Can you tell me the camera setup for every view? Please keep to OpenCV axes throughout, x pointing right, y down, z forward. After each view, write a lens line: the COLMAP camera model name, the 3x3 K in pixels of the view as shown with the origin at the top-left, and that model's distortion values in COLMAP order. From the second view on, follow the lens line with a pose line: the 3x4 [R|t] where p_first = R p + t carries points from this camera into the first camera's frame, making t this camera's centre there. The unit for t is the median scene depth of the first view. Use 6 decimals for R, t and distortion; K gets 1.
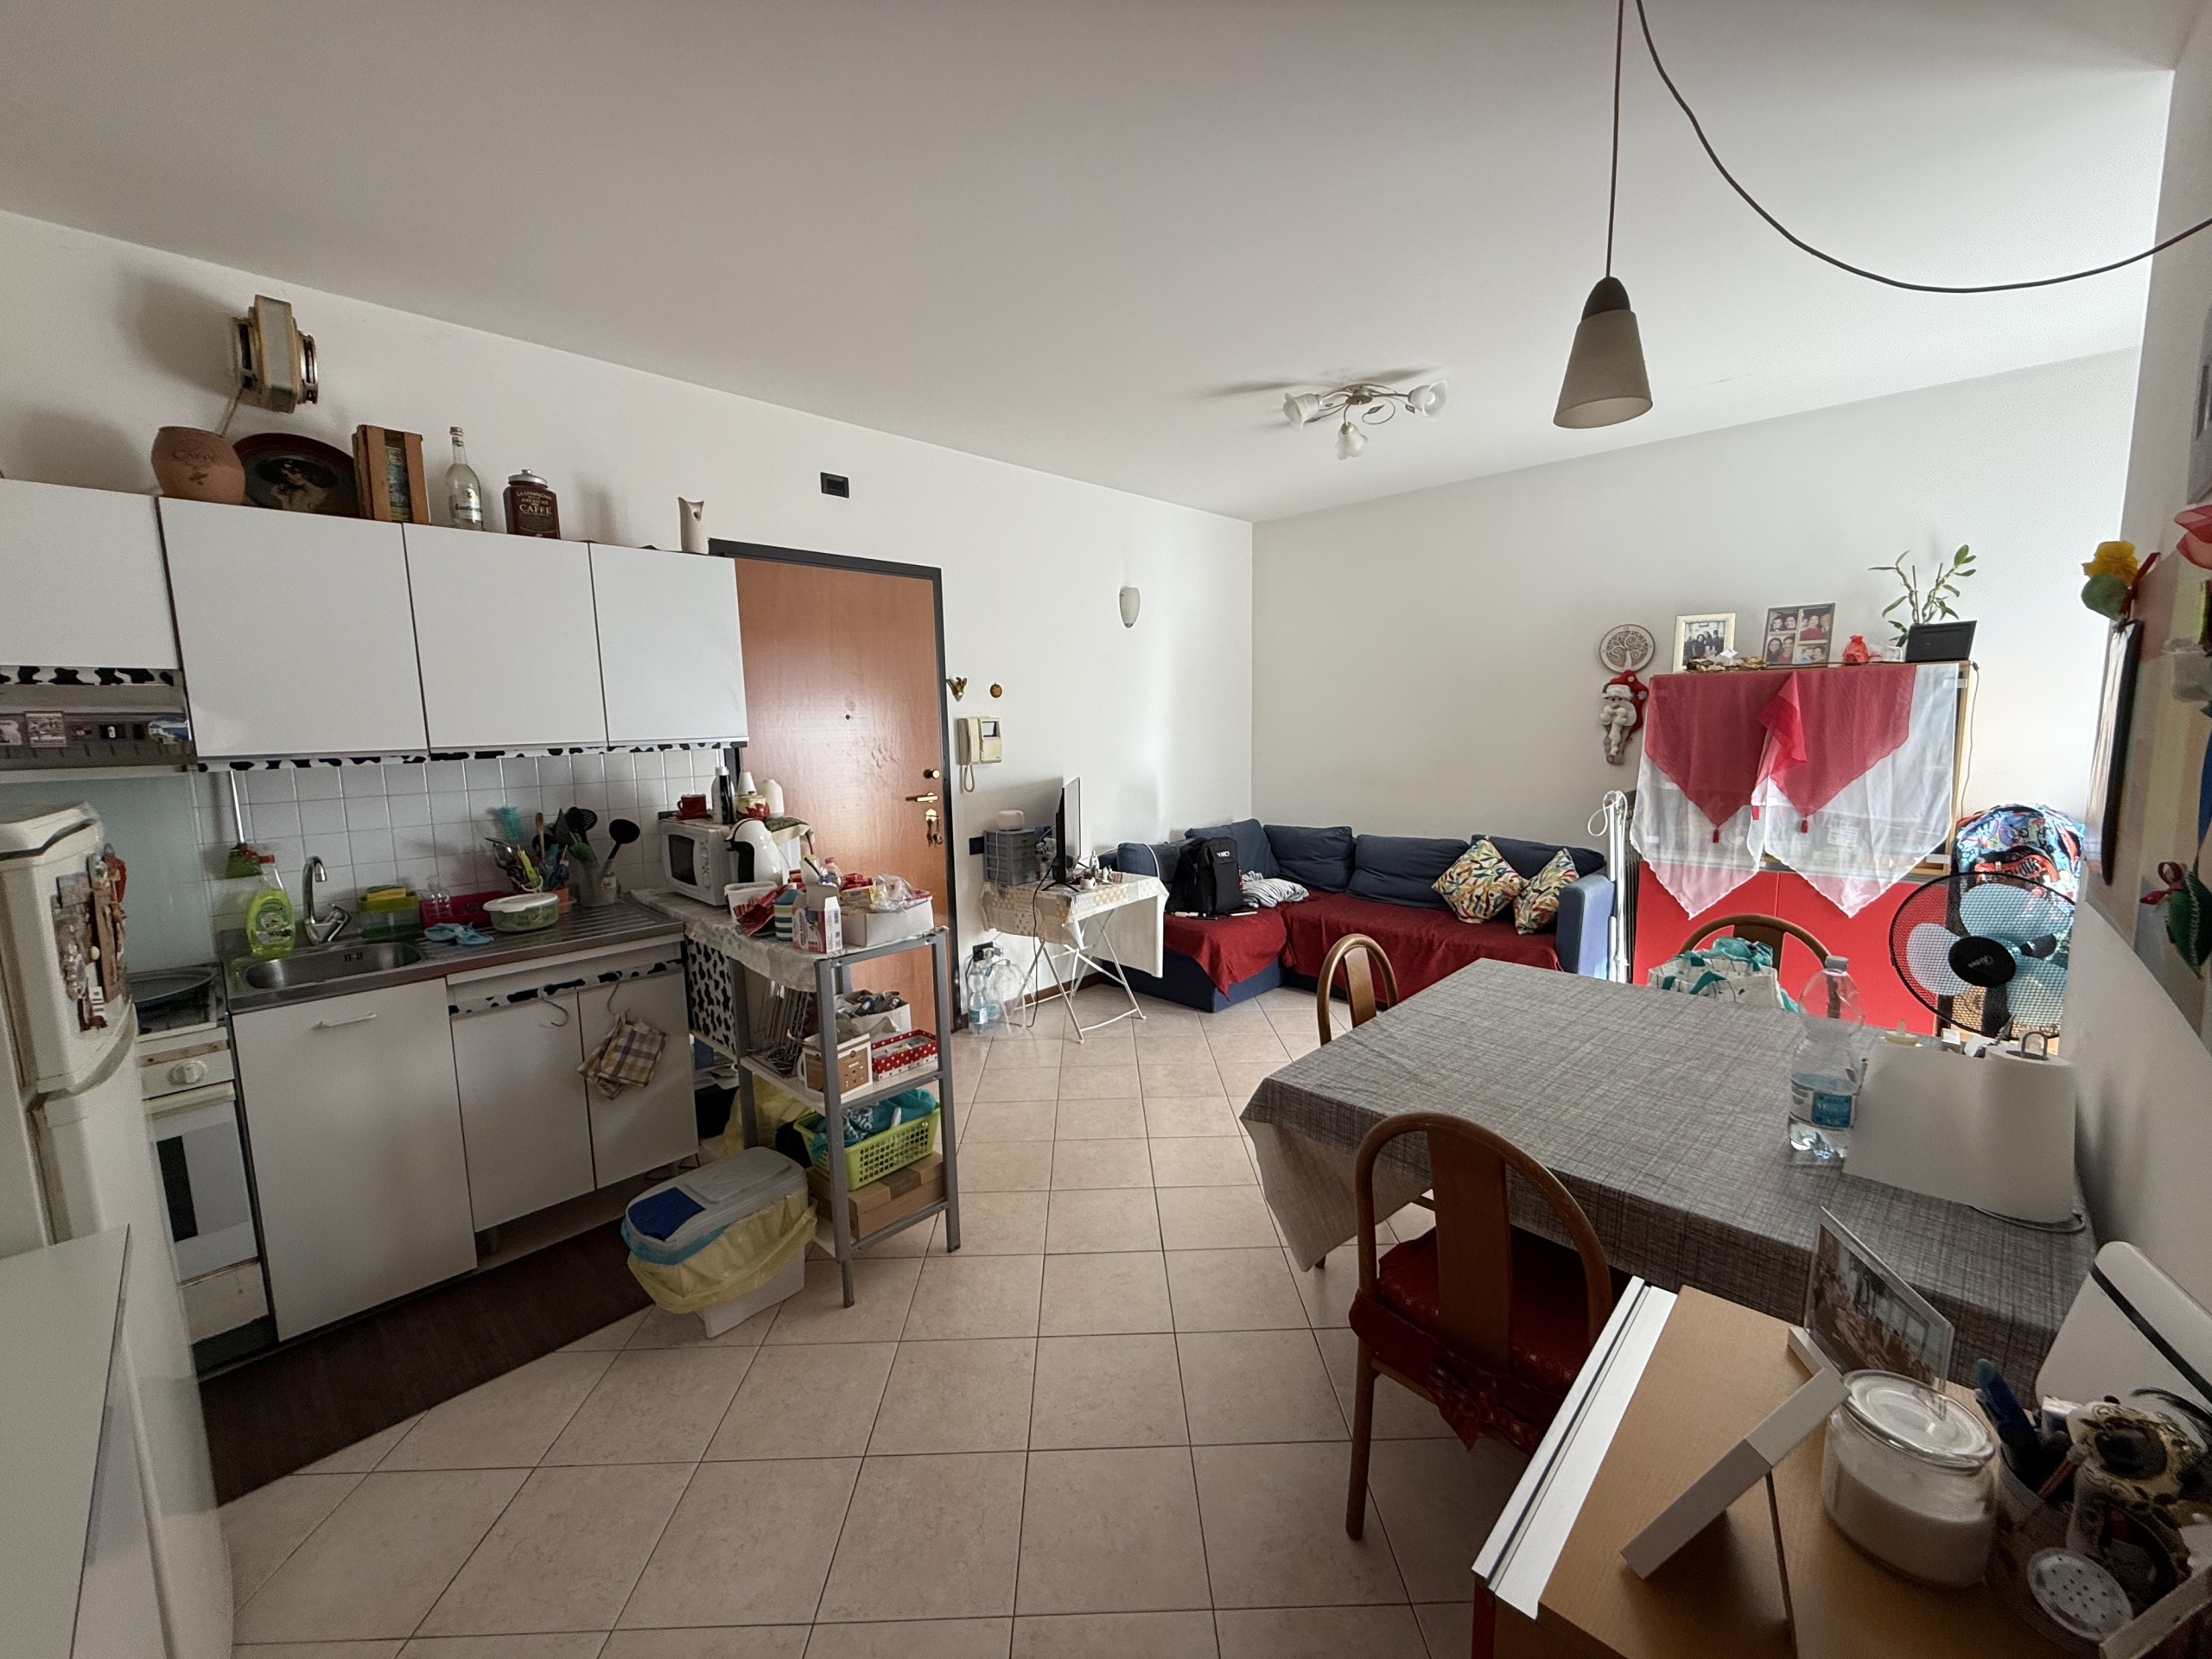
lens RADIAL K [[871.4, 0, 1106.0], [0, 871.4, 829.5], [0, 0, 1]] dist [-0.029997, -0.000022]
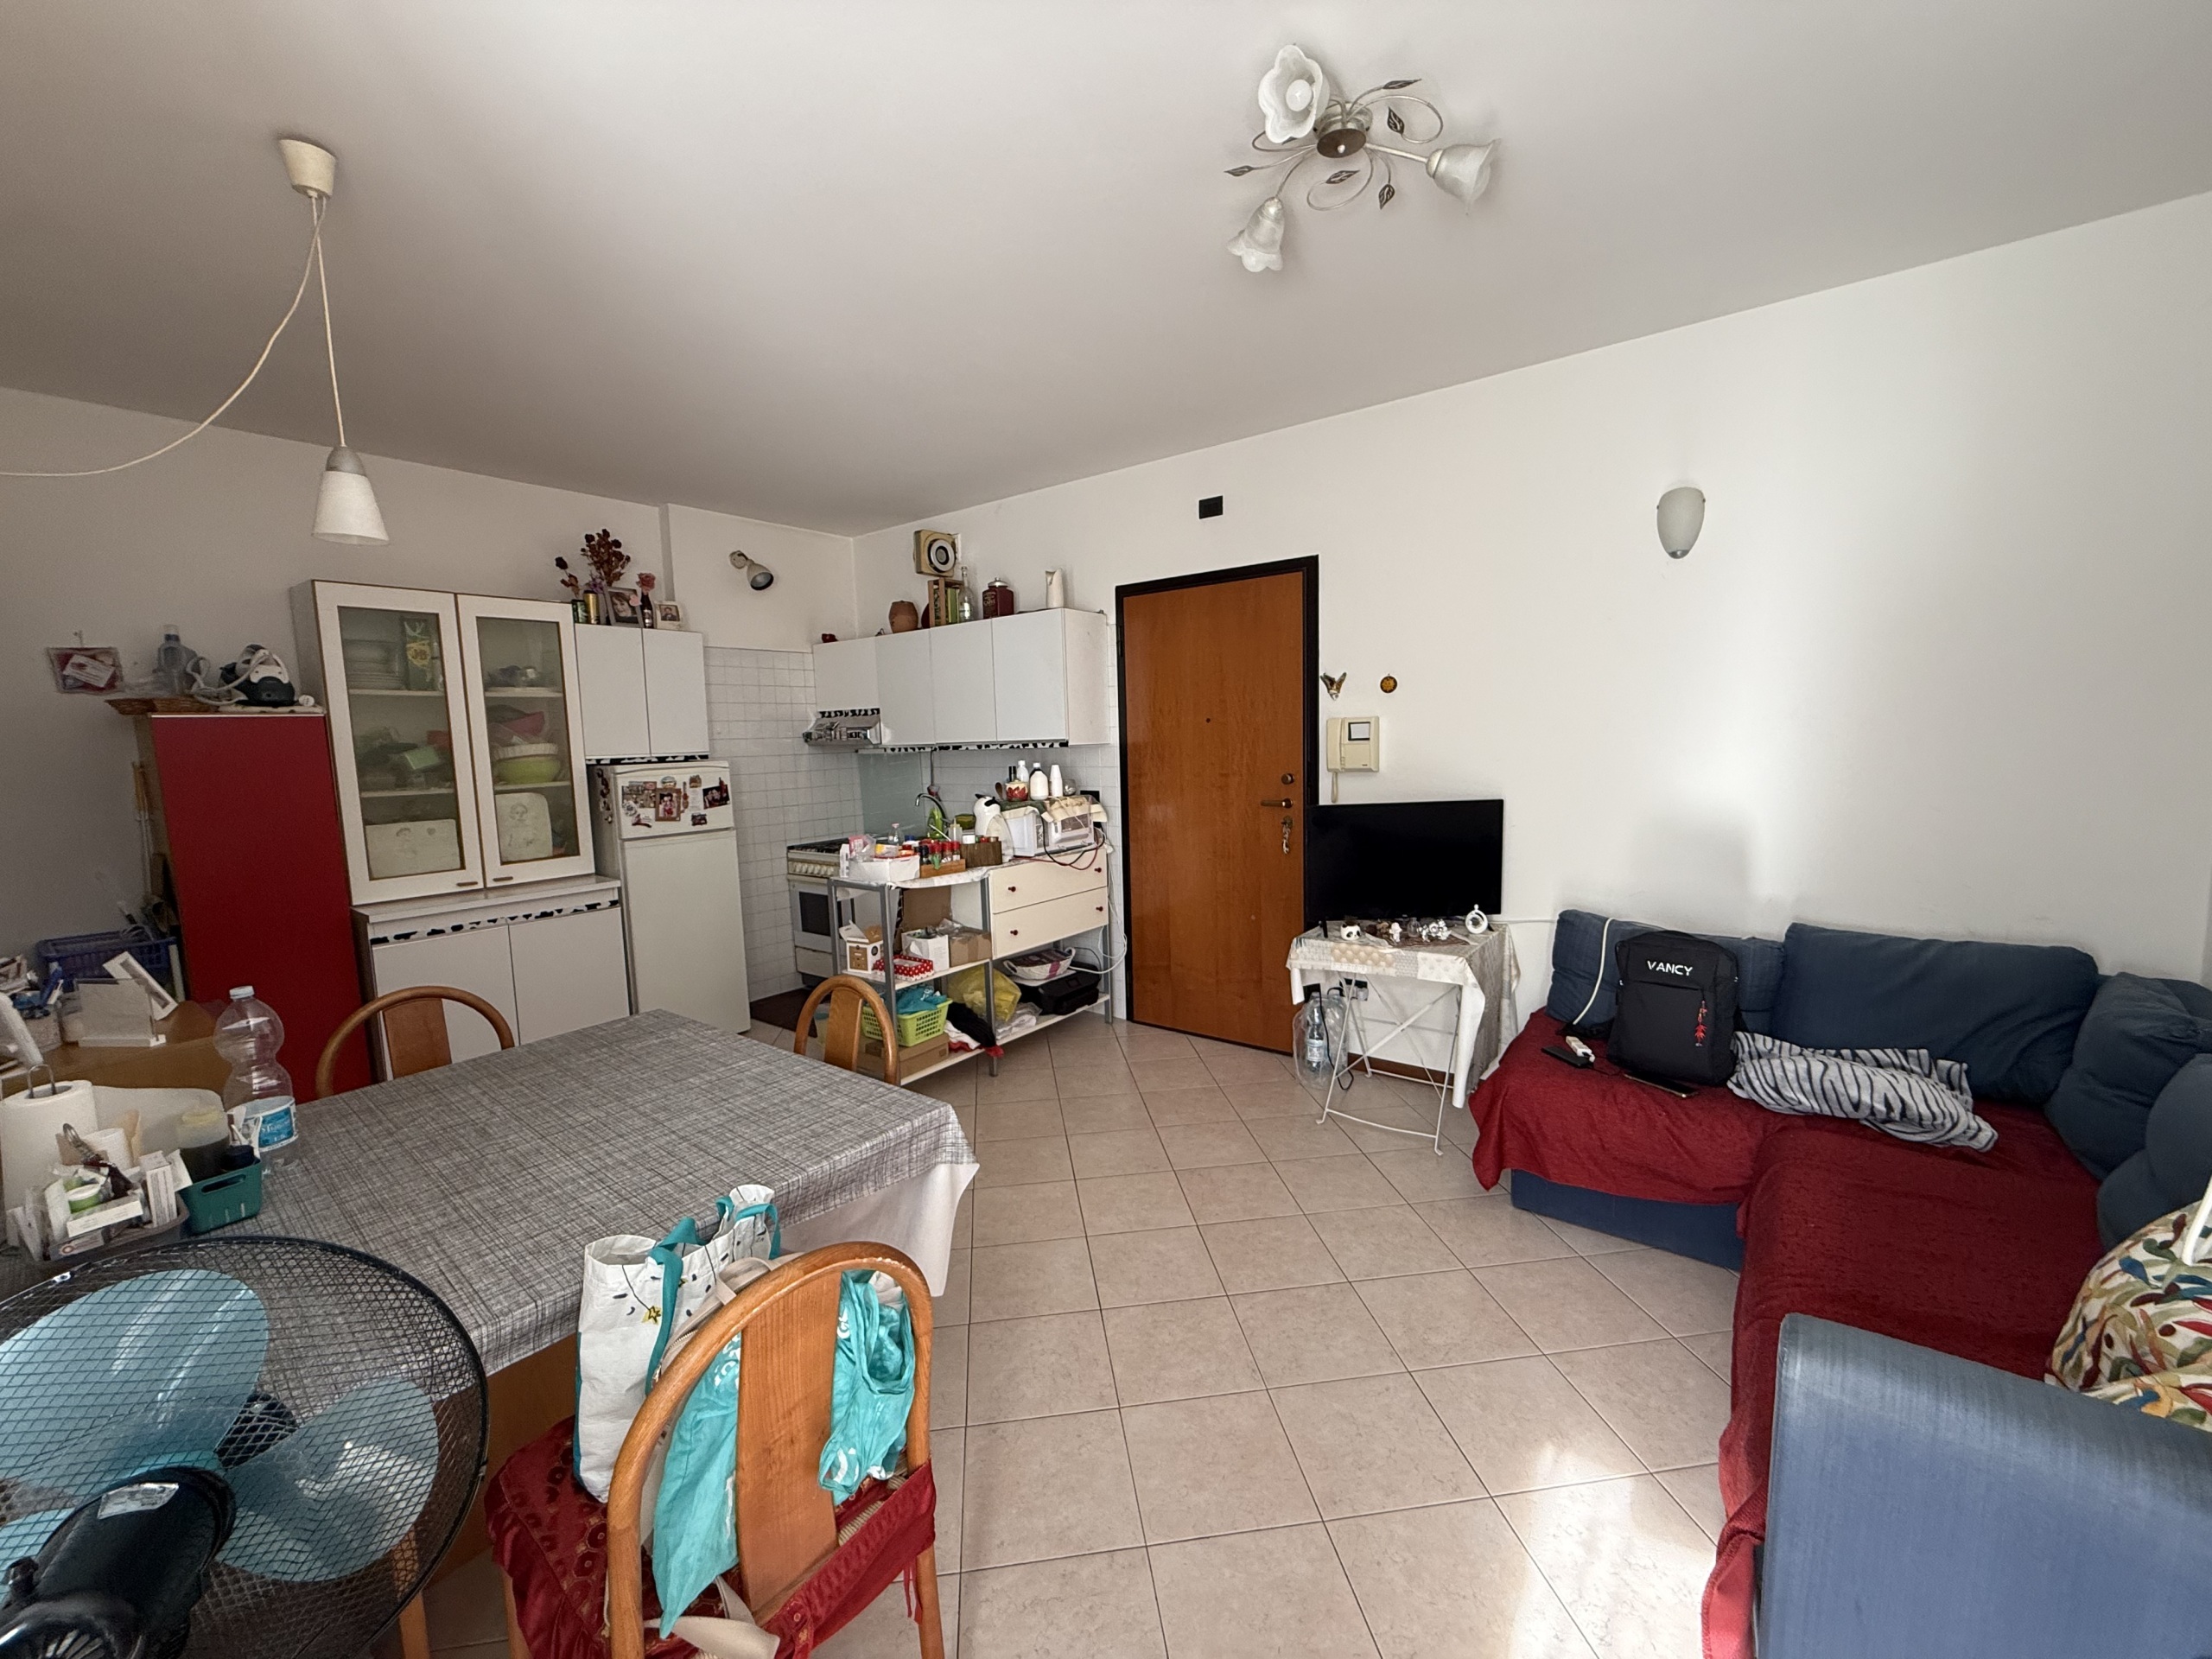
lens RADIAL K [[871.4, 0, 1106.0], [0, 871.4, 829.5], [0, 0, 1]] dist [-0.029997, -0.000022]
pose [[0.107676, 0.120671, -0.986836, 0.725058], [-0.098354, 0.989030, 0.110207, -0.095142], [0.989309, 0.085193, 0.118364, 0.703613]]
